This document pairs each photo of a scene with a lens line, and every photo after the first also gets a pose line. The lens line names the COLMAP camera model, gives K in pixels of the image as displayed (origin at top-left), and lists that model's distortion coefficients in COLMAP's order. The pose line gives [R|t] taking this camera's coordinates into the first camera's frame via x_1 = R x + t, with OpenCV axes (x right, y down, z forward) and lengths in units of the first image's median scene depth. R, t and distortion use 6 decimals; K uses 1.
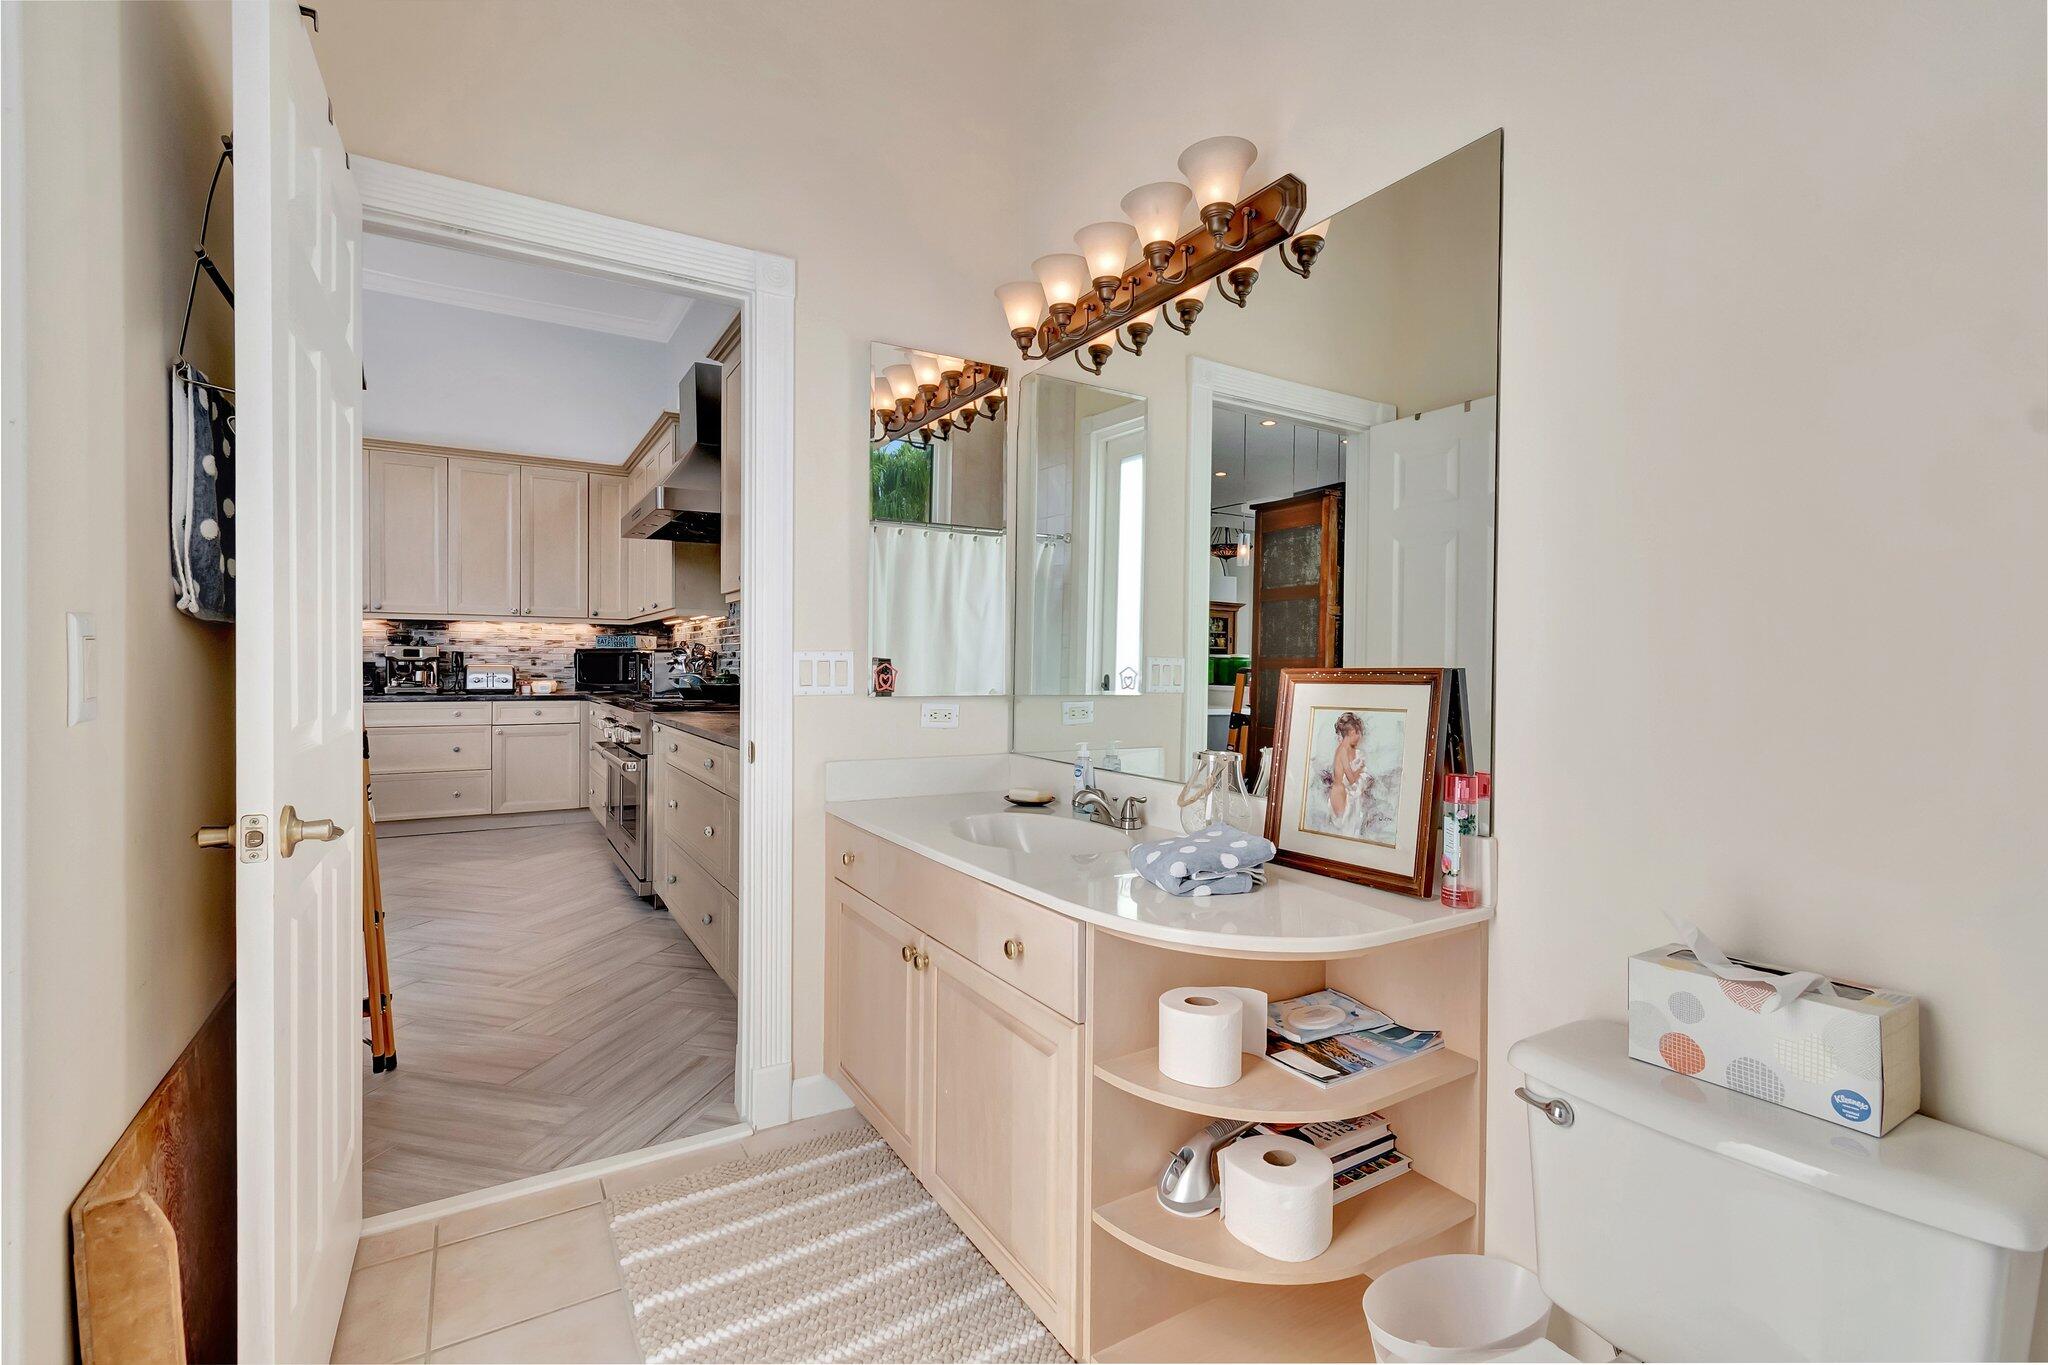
lens RADIAL K [[908.7, 0, 1017.2], [0, 908.7, 684.3], [0, 0, 1]] dist [0.003836, -0.000965]
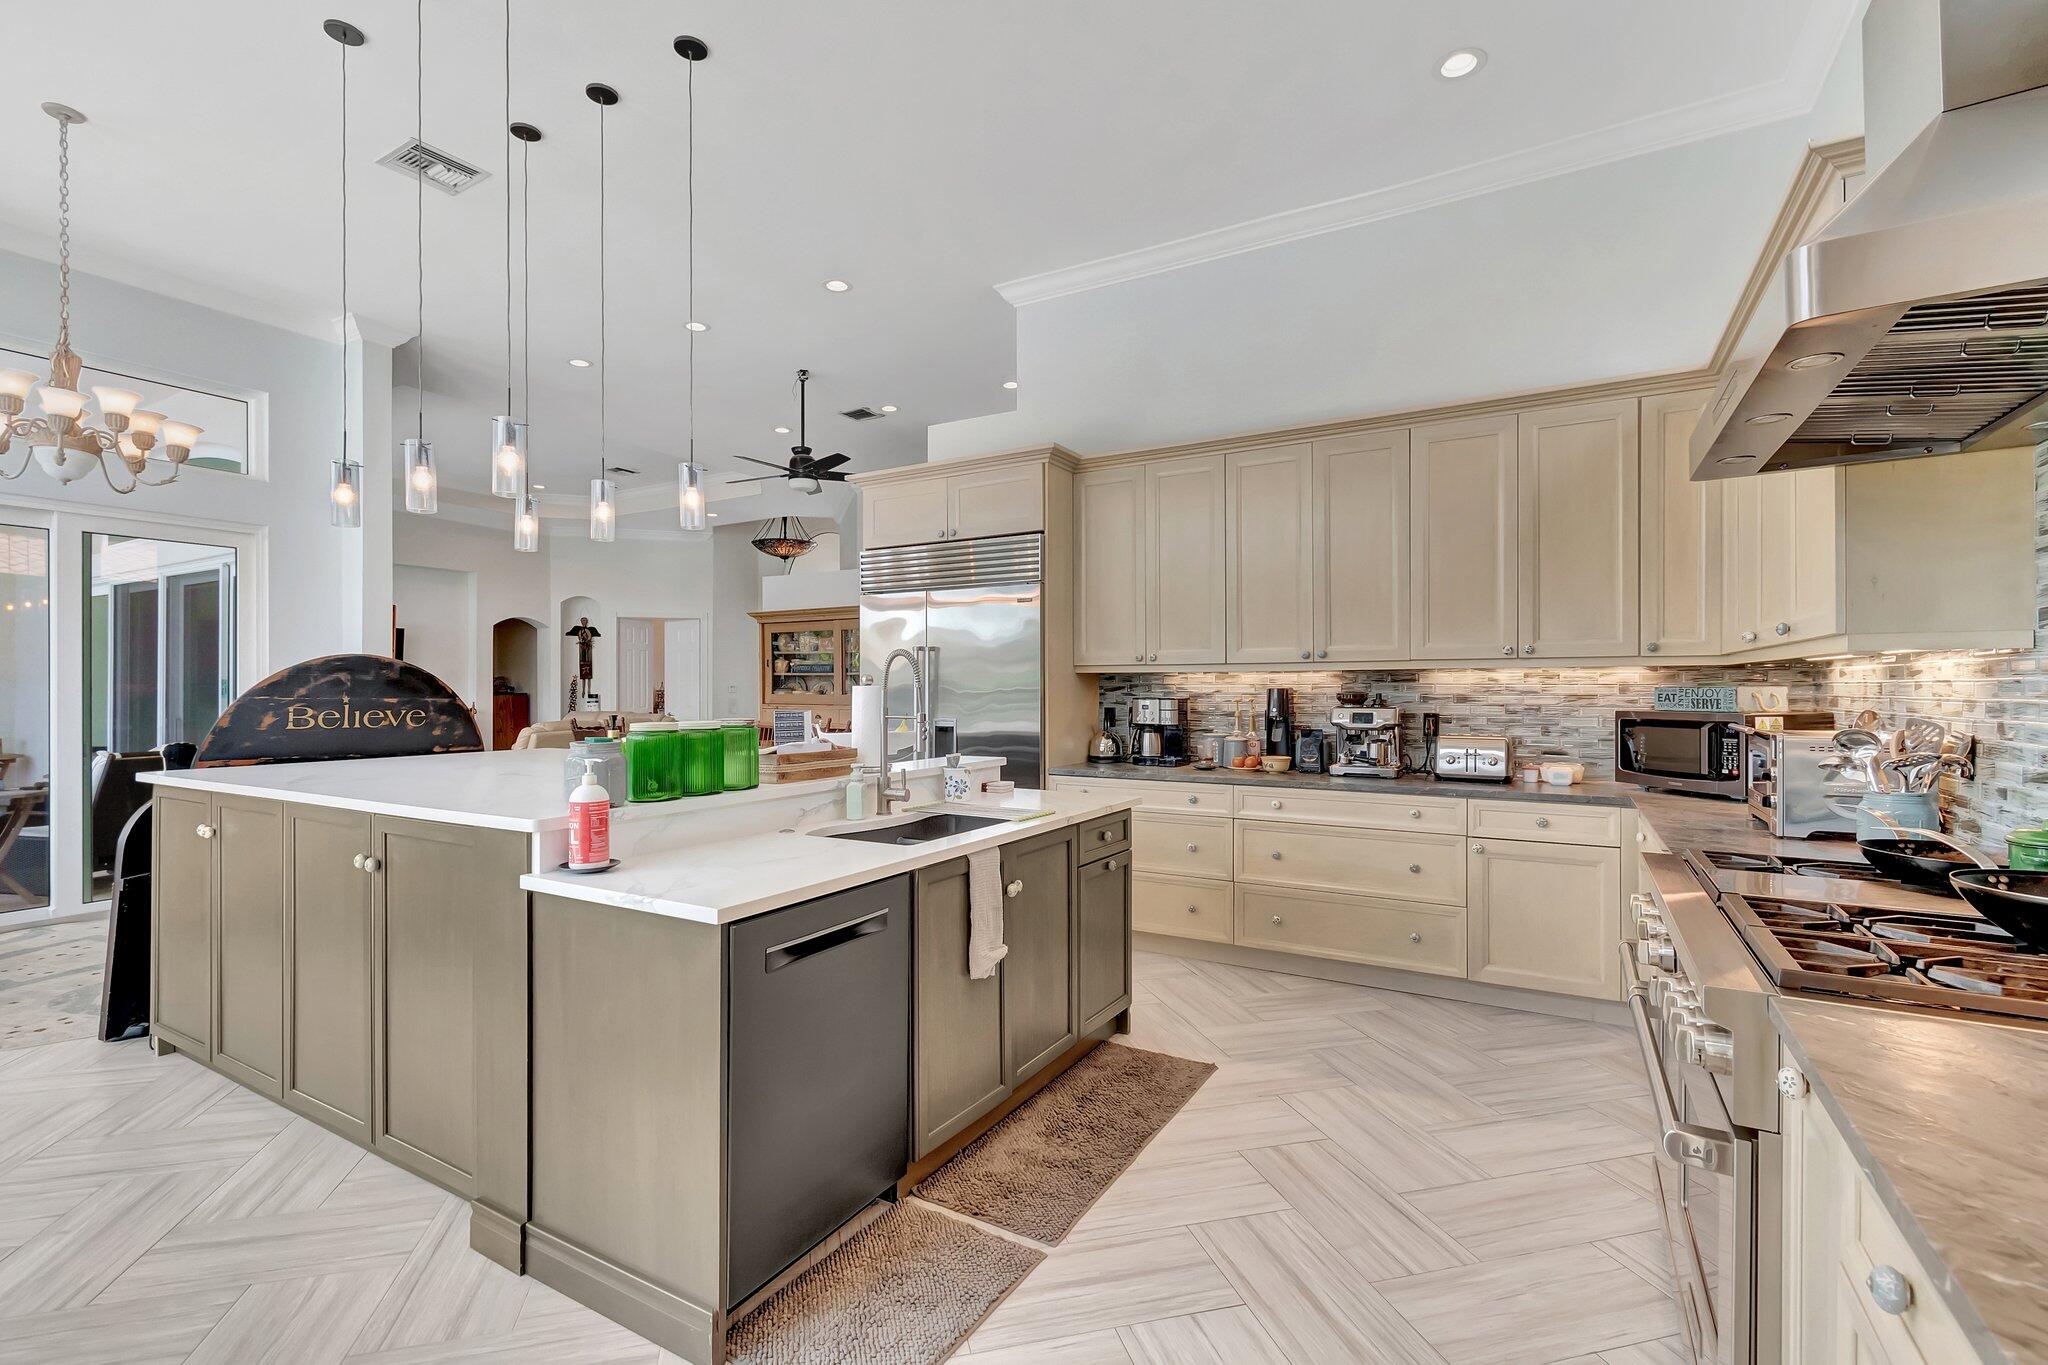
lens RADIAL K [[908.7, 0, 1014.5], [0, 908.7, 683.8], [0, 0, 1]] dist [0.003836, -0.000965]
pose [[0.470536, -0.011000, -0.882312, -0.168492], [-0.014124, 0.999700, -0.019995, -0.042189], [0.882268, 0.021870, 0.470240, 0.423195]]
